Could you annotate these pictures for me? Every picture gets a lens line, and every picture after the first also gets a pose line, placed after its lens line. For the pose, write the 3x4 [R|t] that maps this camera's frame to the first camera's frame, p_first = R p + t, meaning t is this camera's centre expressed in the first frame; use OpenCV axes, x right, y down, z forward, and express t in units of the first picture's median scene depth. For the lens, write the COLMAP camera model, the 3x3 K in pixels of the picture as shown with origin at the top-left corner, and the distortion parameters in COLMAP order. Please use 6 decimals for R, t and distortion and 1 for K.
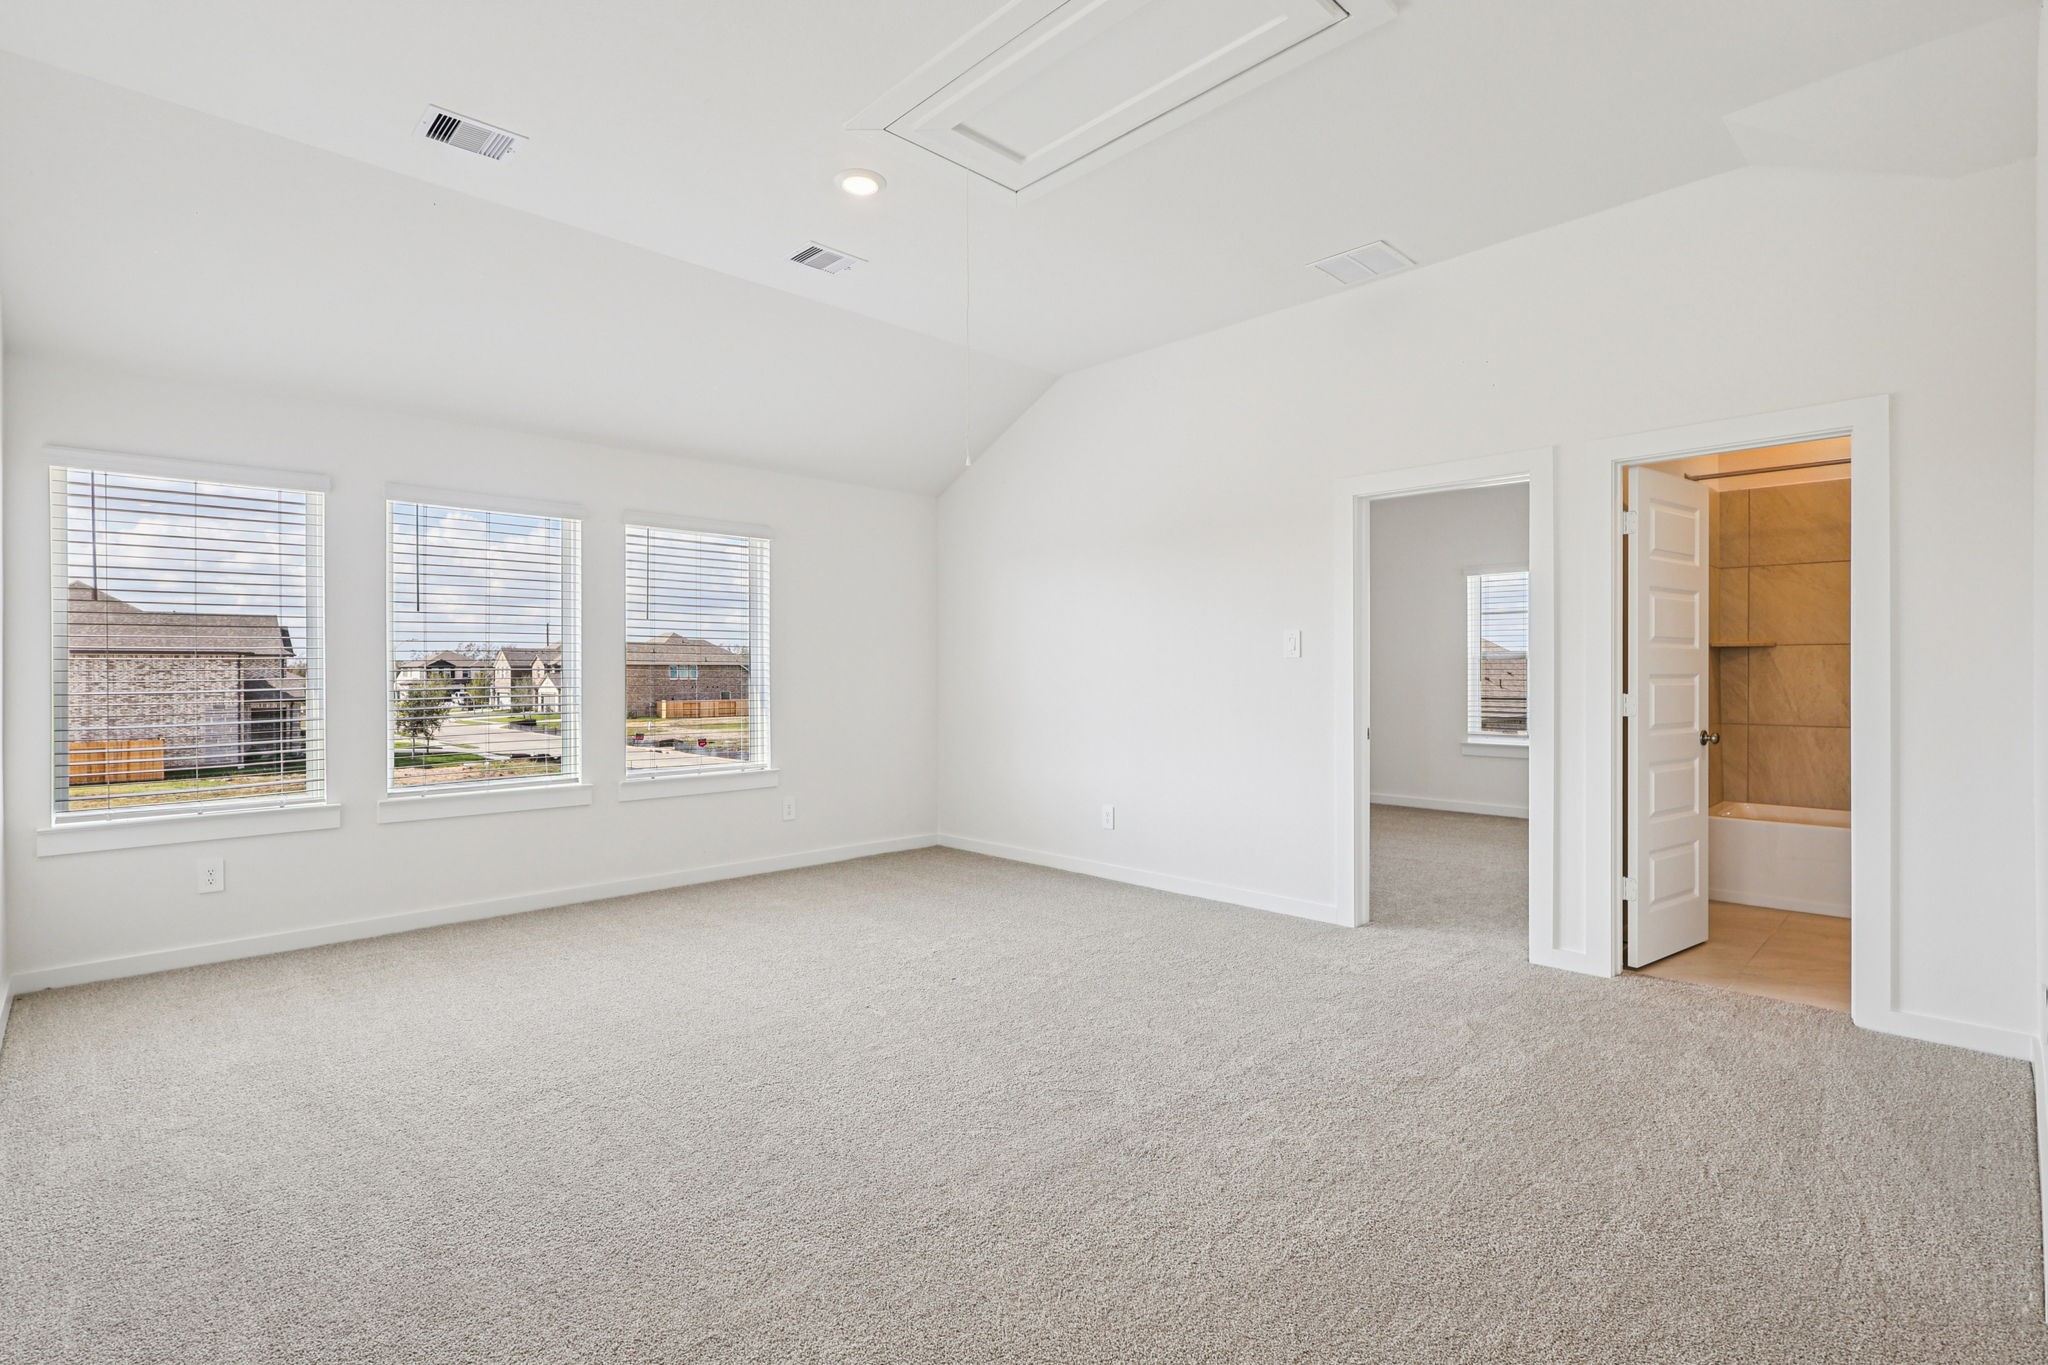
lens RADIAL K [[960.7, 0, 1032.8], [0, 960.7, 682.6], [0, 0, 1]] dist [-0.004578, -0.000267]
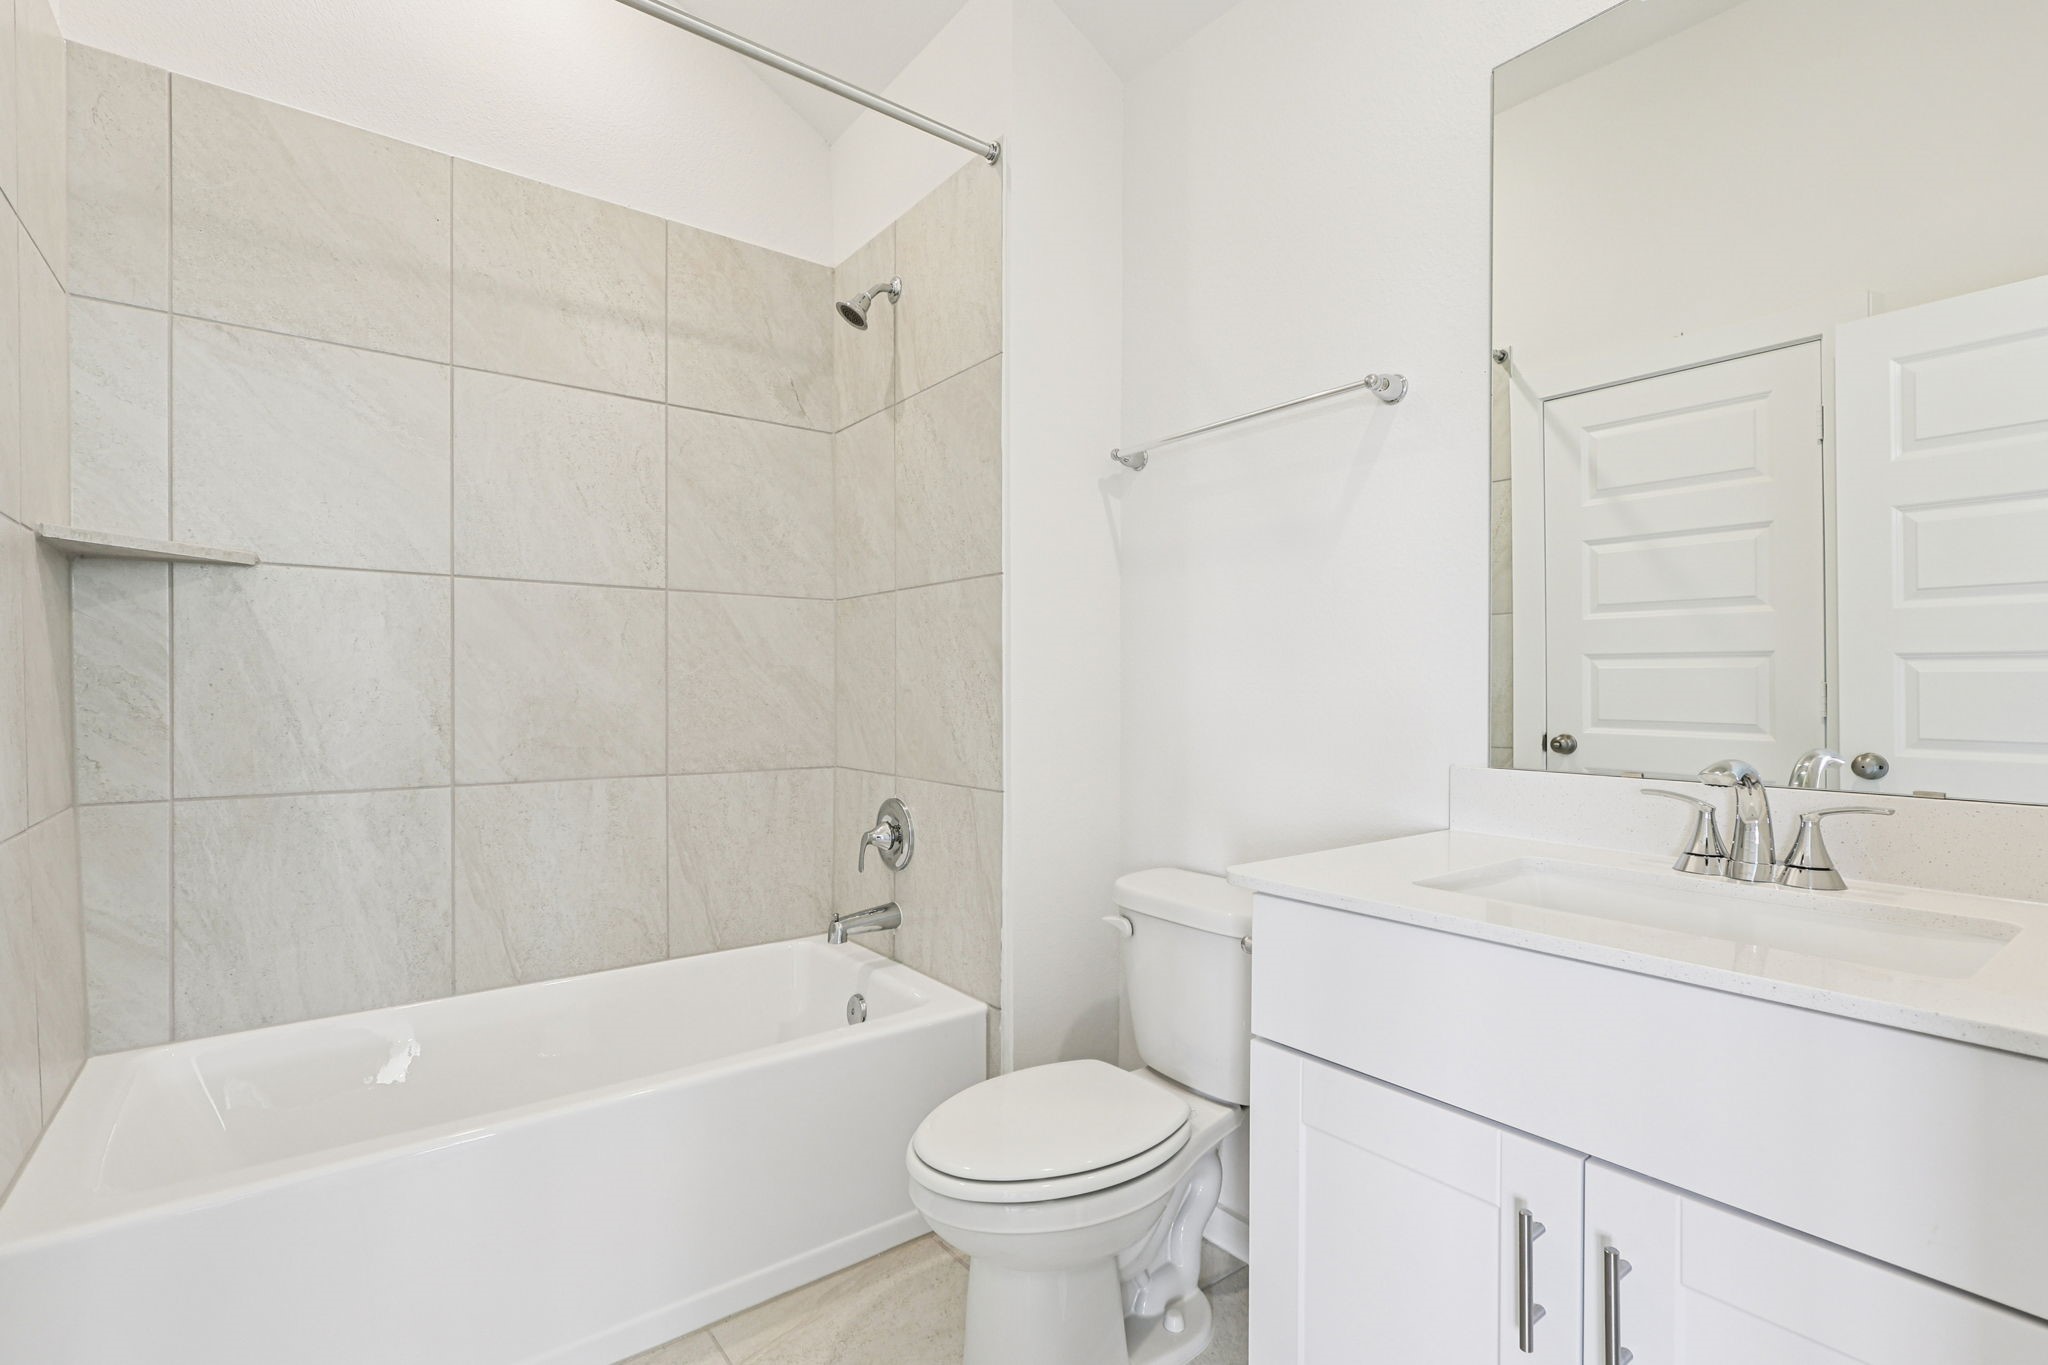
lens RADIAL K [[960.7, 0, 1026.5], [0, 960.7, 689.5], [0, 0, 1]] dist [-0.004578, -0.000267]
pose [[0.201991, -0.002509, 0.979384, 0.500099], [0.007807, 0.999969, 0.000951, 0.008676], [-0.979356, 0.007454, 0.202004, 0.667361]]
